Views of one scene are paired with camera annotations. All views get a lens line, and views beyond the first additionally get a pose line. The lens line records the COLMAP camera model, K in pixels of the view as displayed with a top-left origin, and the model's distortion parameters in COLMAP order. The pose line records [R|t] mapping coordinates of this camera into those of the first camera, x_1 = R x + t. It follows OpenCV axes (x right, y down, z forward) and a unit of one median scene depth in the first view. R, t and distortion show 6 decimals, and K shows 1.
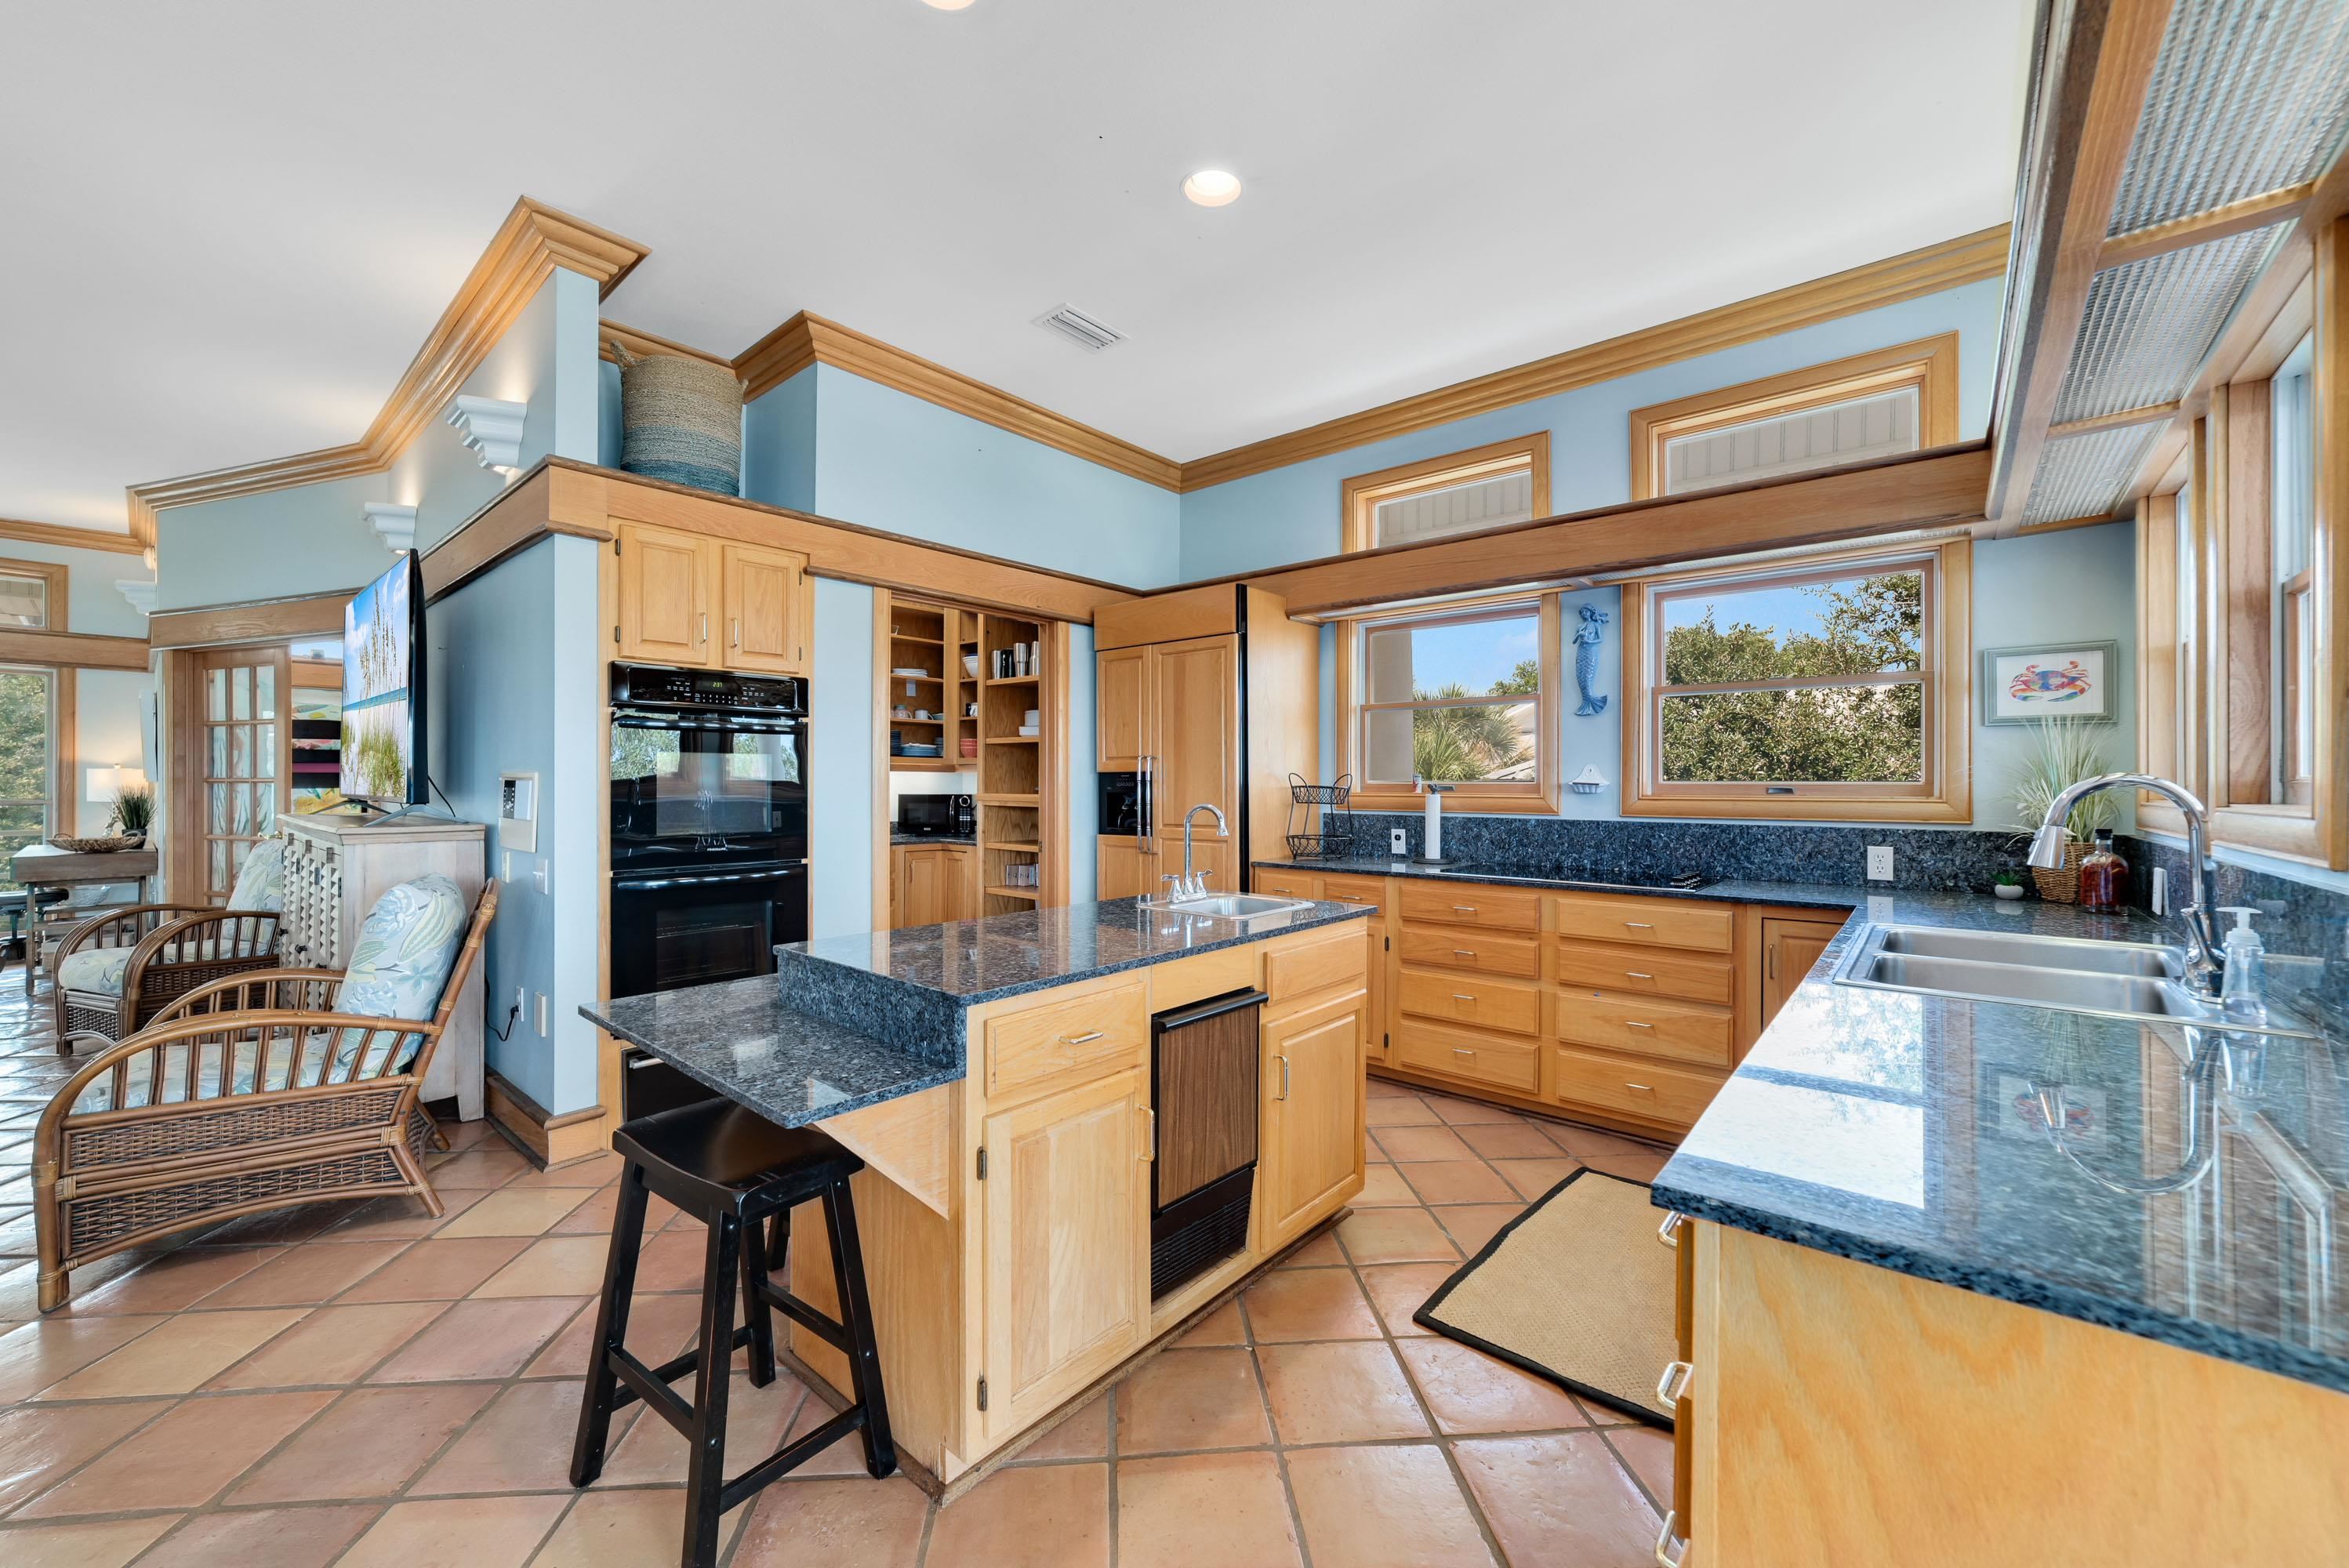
lens RADIAL K [[905.5, 0, 1182.7], [0, 905.5, 781.9], [0, 0, 1]] dist [-0.014482, 0.005488]
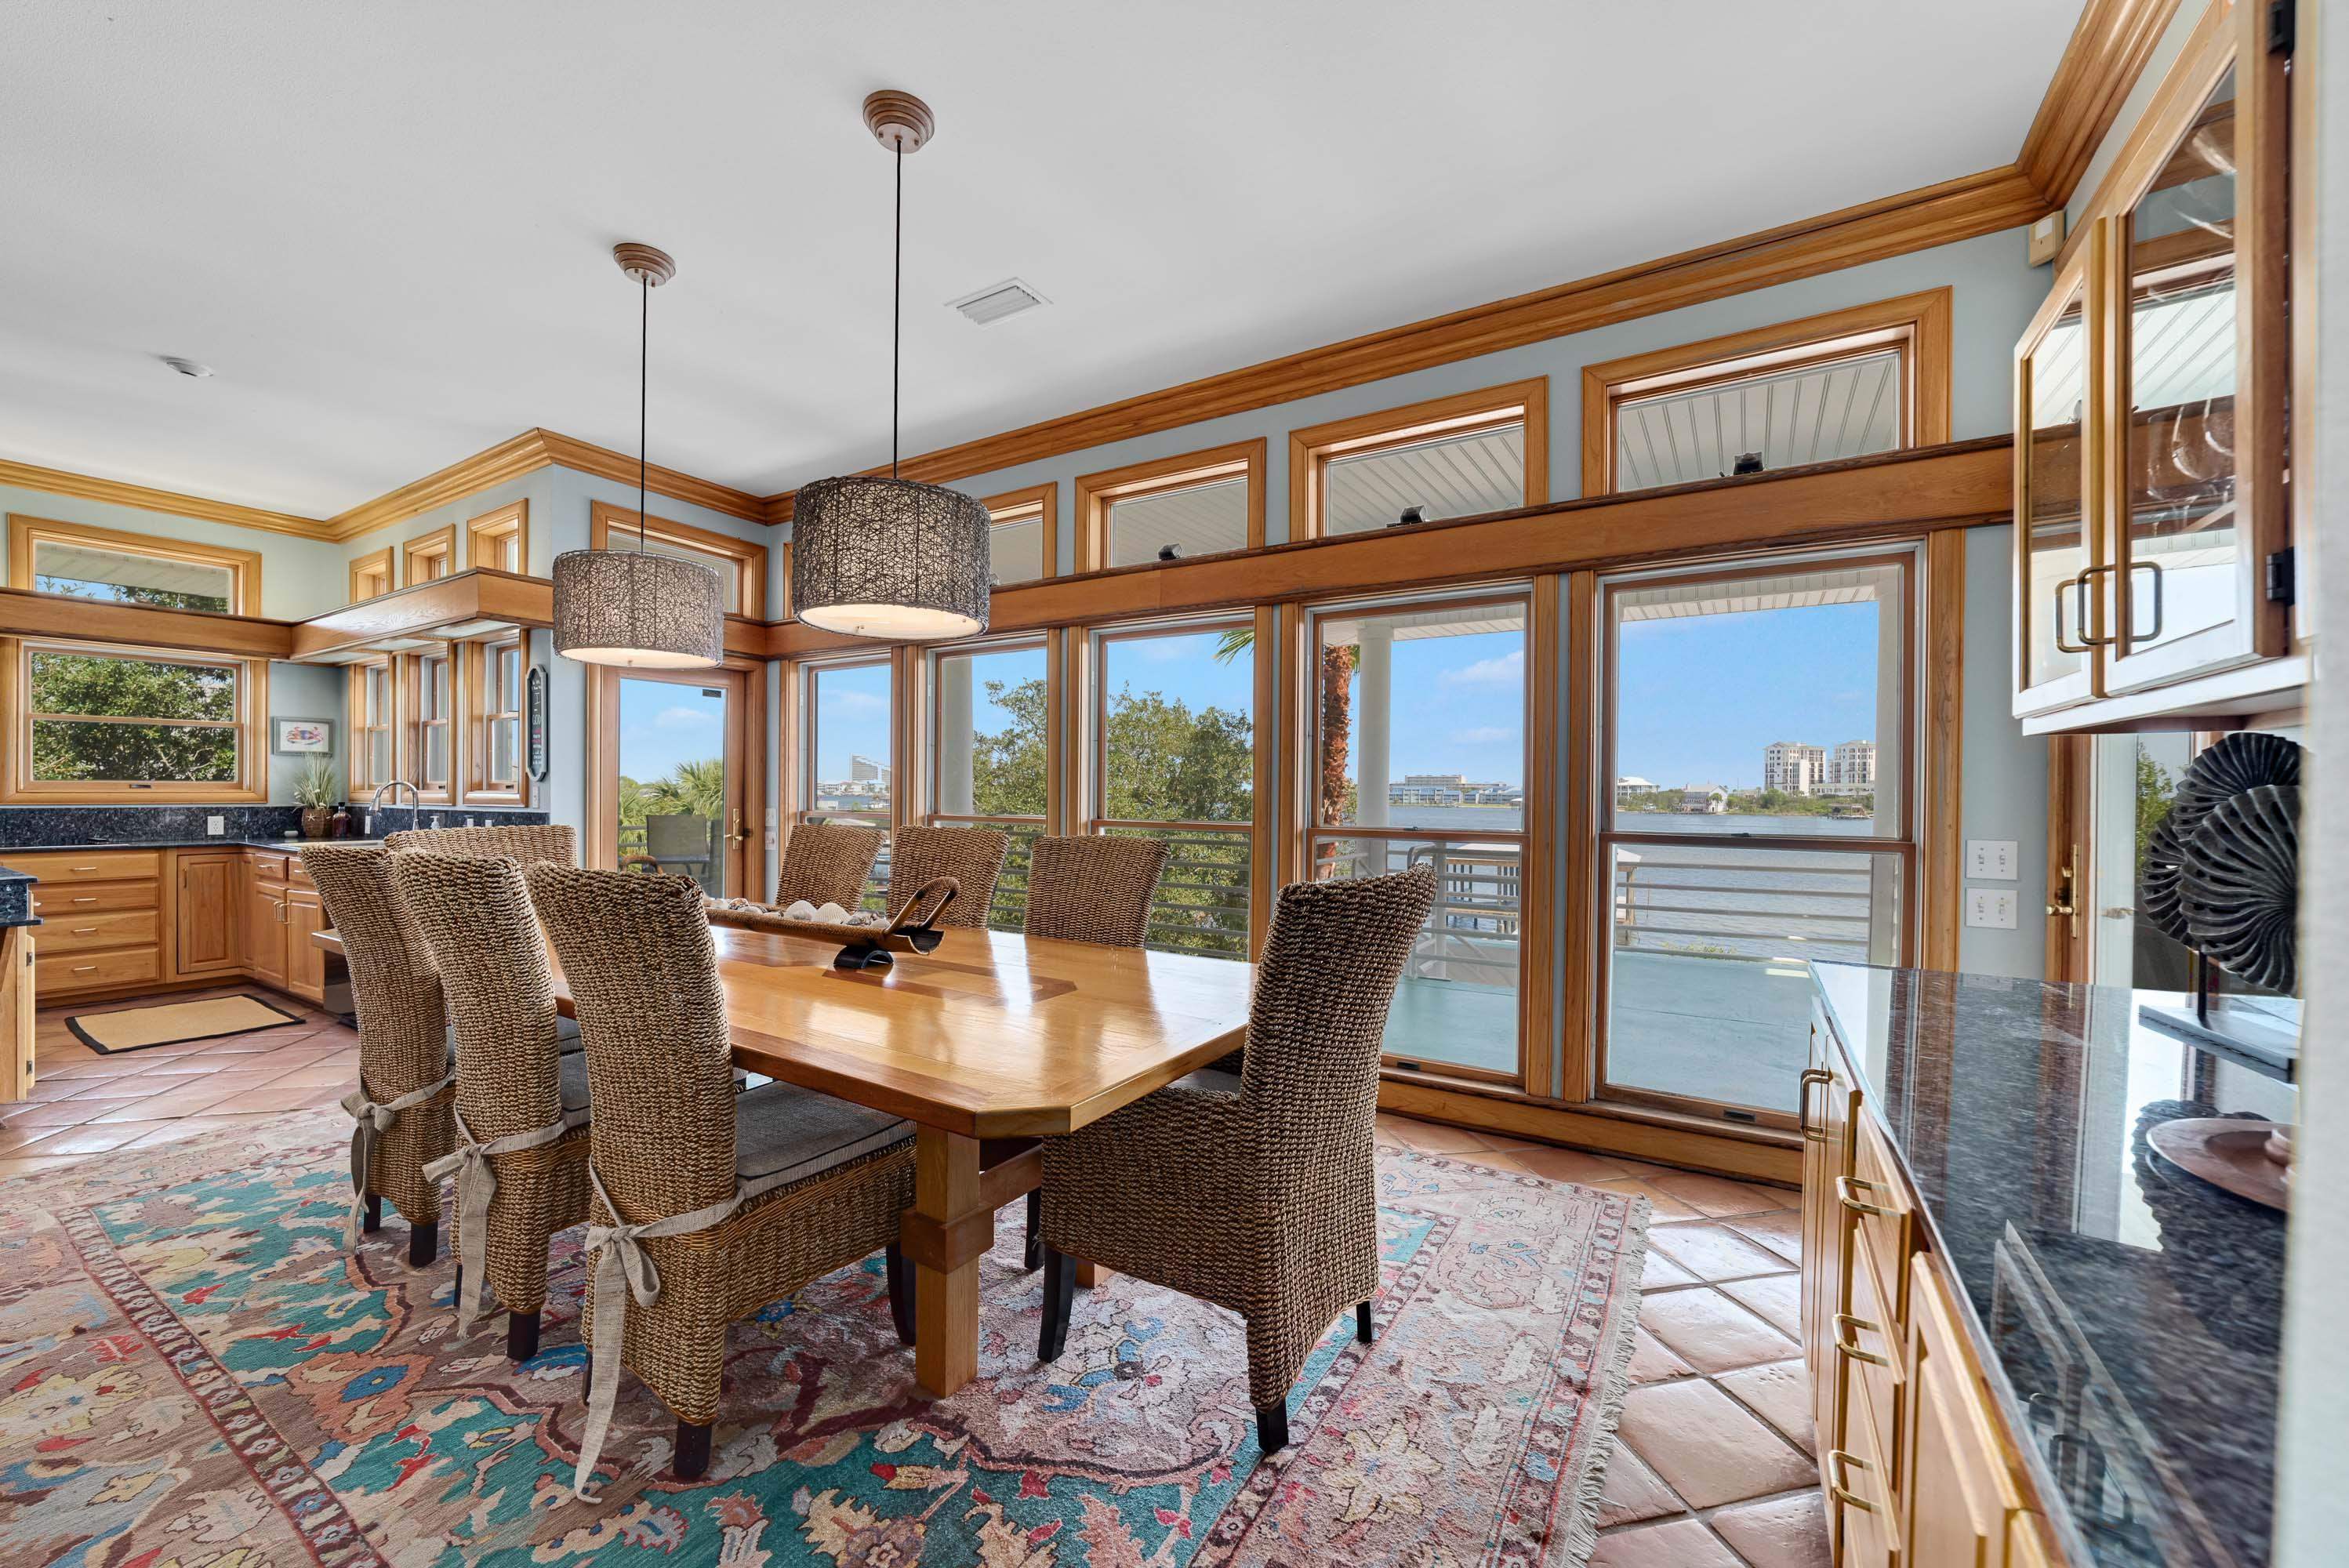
lens RADIAL K [[905.5, 0, 1180.3], [0, 905.5, 808.7], [0, 0, 1]] dist [-0.014482, 0.005488]
pose [[-0.157027, -0.022289, 0.987343, -1.337745], [-0.007115, 0.999745, 0.021438, 0.002170], [-0.987569, -0.003659, -0.157146, -0.657610]]
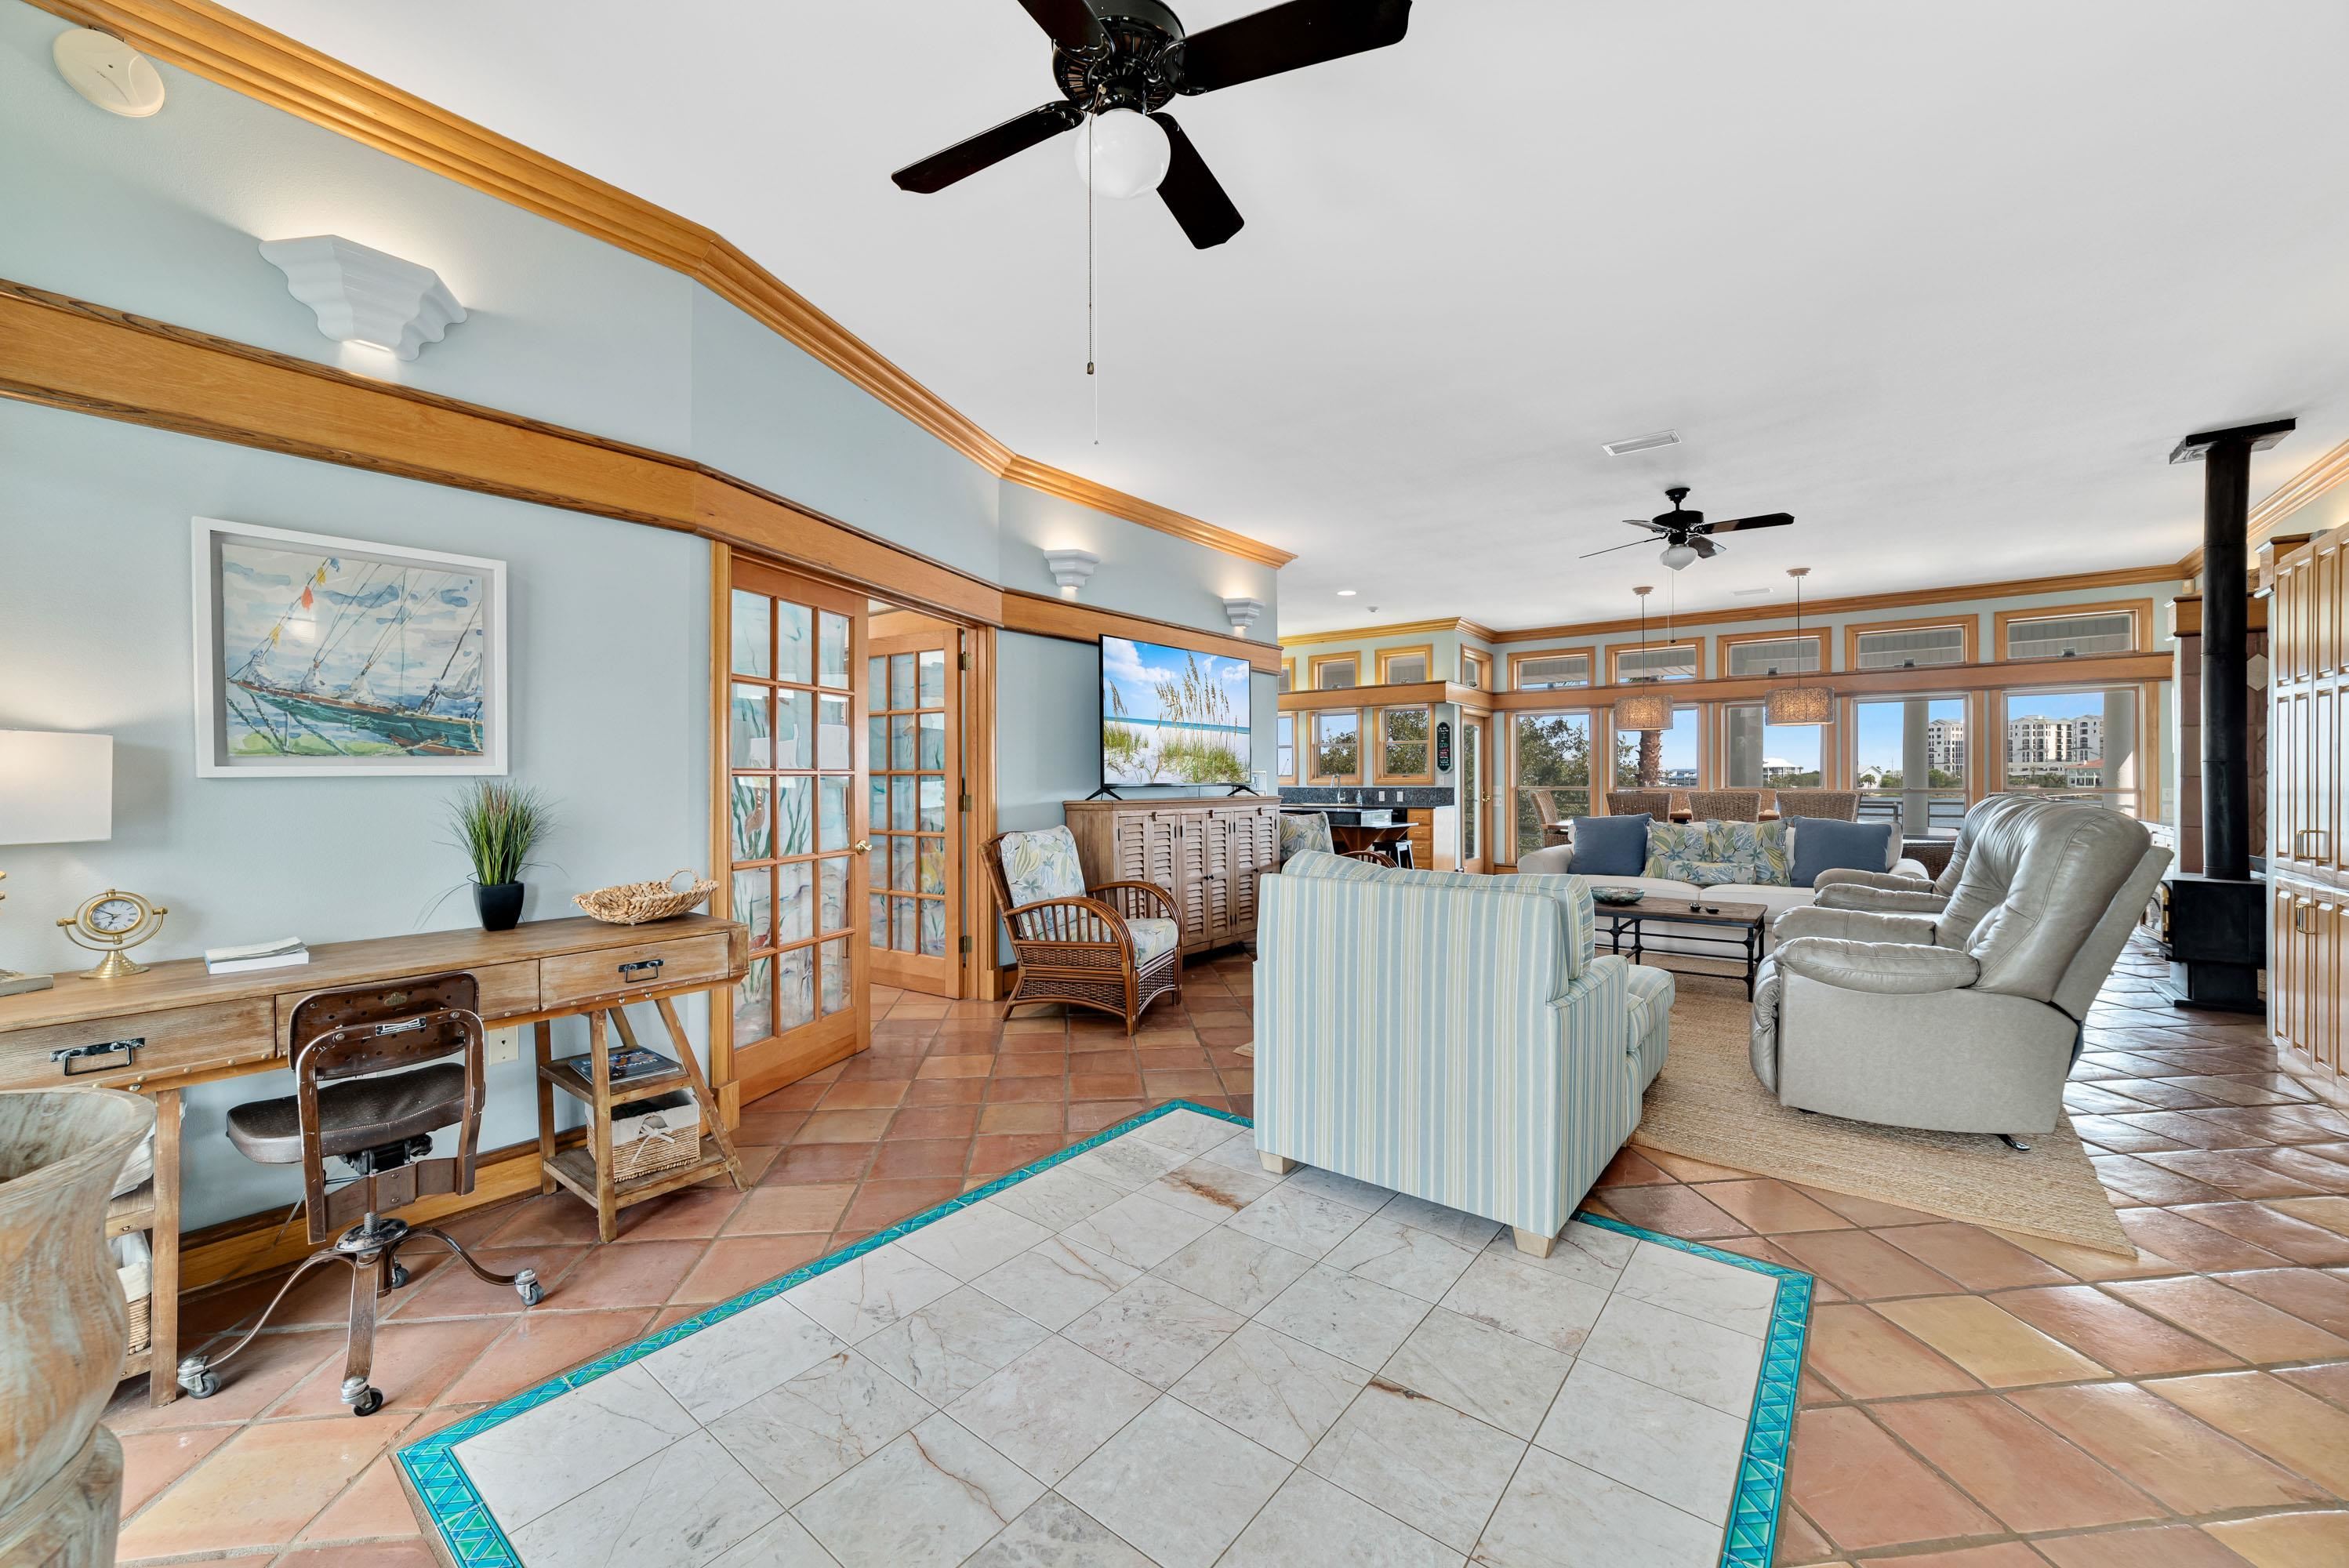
lens RADIAL K [[905.5, 0, 1173.7], [0, 905.5, 780.1], [0, 0, 1]] dist [-0.014482, 0.005488]
pose [[-0.040300, -0.005649, 0.999172, -2.968837], [0.000607, 0.999984, 0.005678, 0.005795], [-0.999187, 0.000835, -0.040296, 1.286012]]
